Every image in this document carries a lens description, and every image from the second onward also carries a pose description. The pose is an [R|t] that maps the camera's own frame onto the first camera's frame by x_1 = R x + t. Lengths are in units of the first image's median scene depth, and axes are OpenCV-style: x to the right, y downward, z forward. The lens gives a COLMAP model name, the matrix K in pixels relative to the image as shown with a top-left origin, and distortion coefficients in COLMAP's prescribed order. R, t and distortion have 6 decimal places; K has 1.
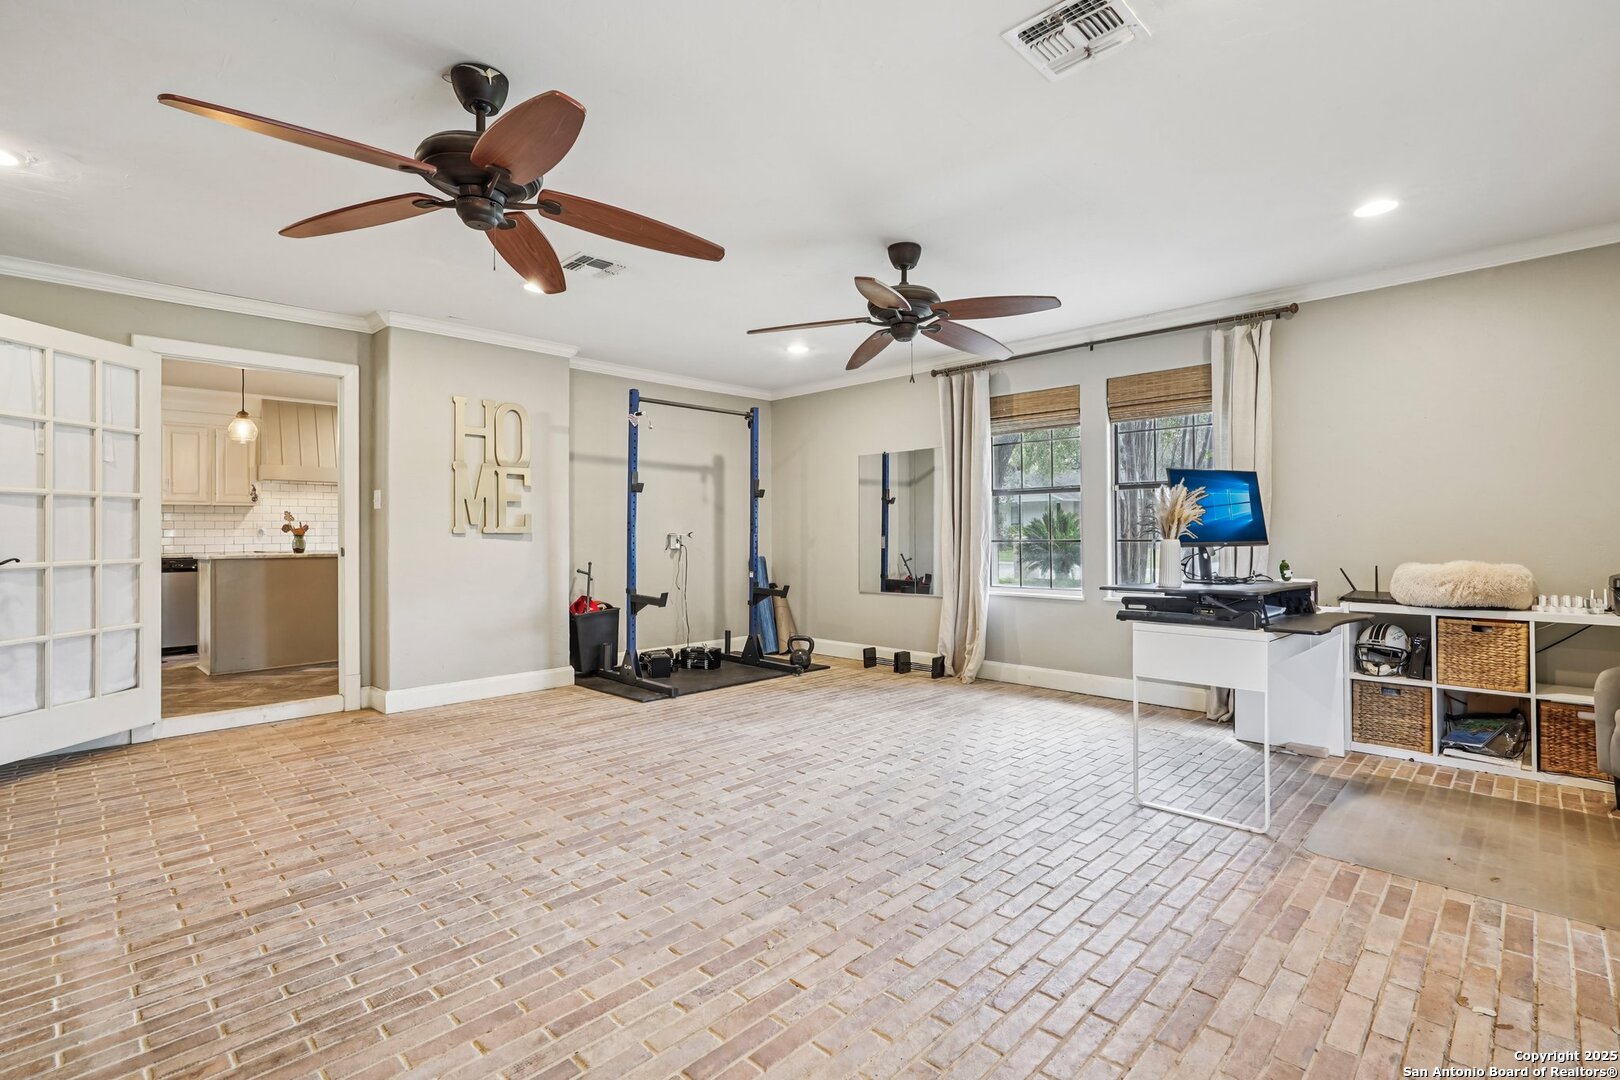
lens RADIAL K [[719.4, 0, 809.3], [0, 719.4, 534.0], [0, 0, 1]] dist [-0.000749, 0.000270]
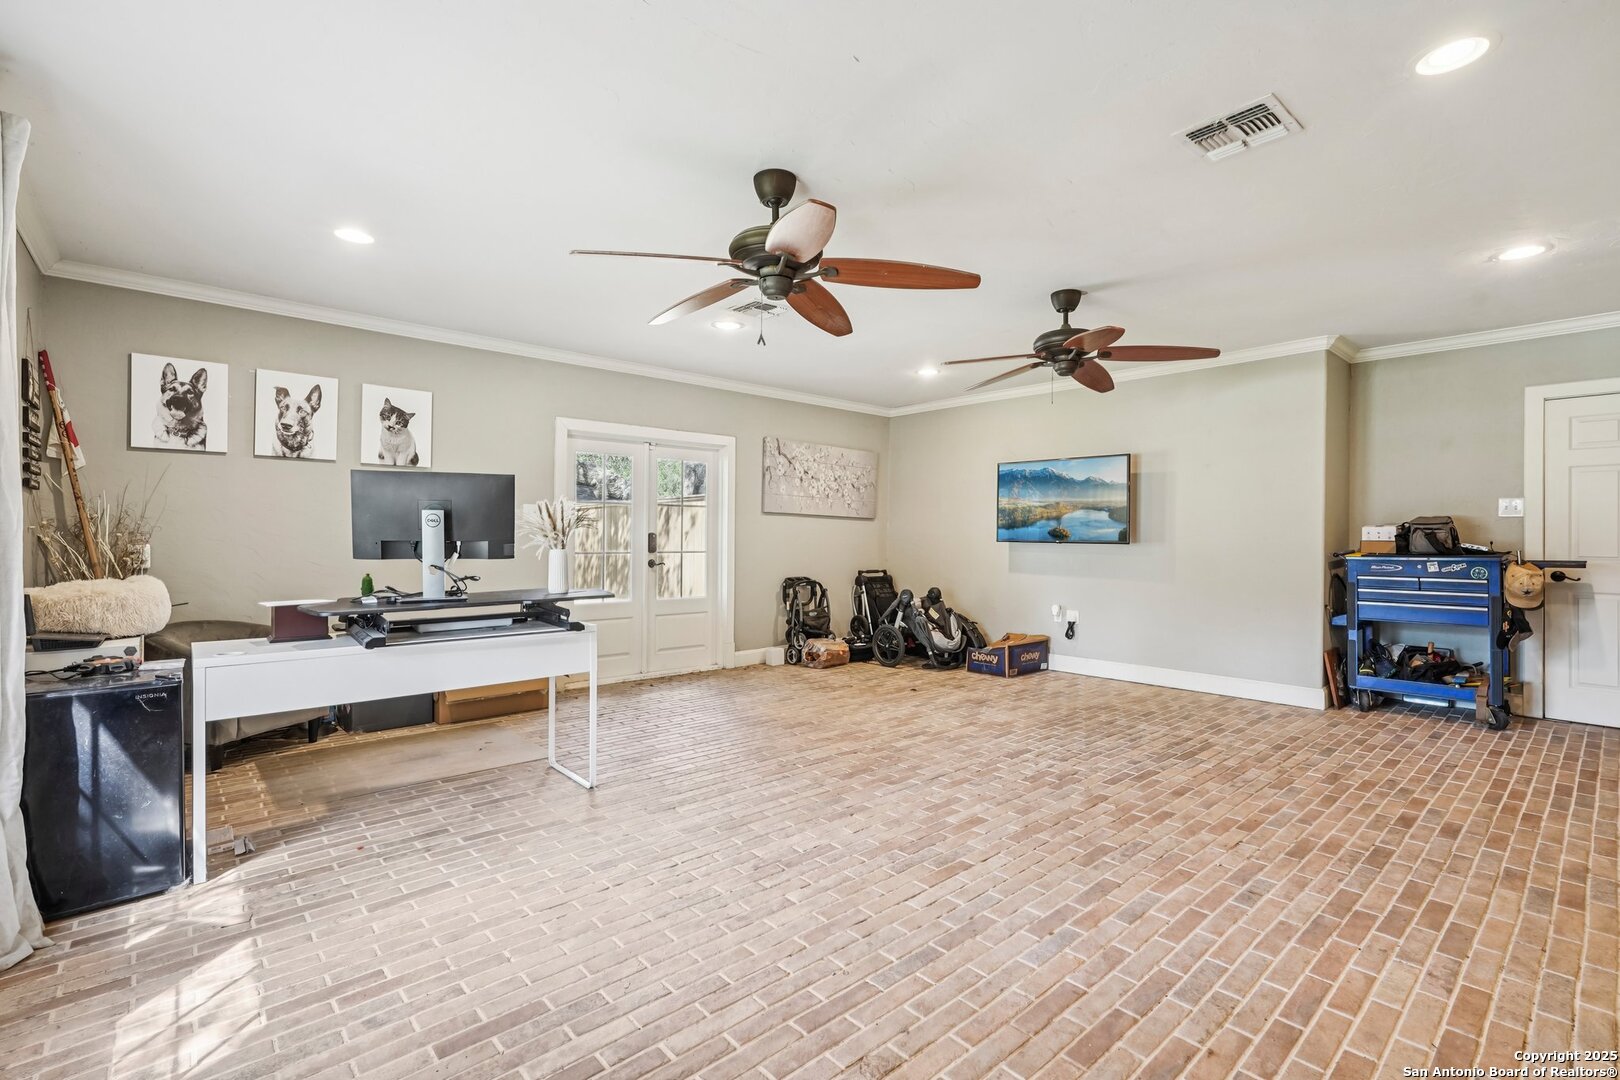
lens RADIAL K [[719.4, 0, 810.9], [0, 719.4, 539.9], [0, 0, 1]] dist [-0.000749, 0.000270]
pose [[-0.997375, 0.002954, 0.072352, 0.040952], [0.003210, 0.999989, 0.003429, -0.010851], [-0.072341, 0.003652, -0.997373, 2.085831]]
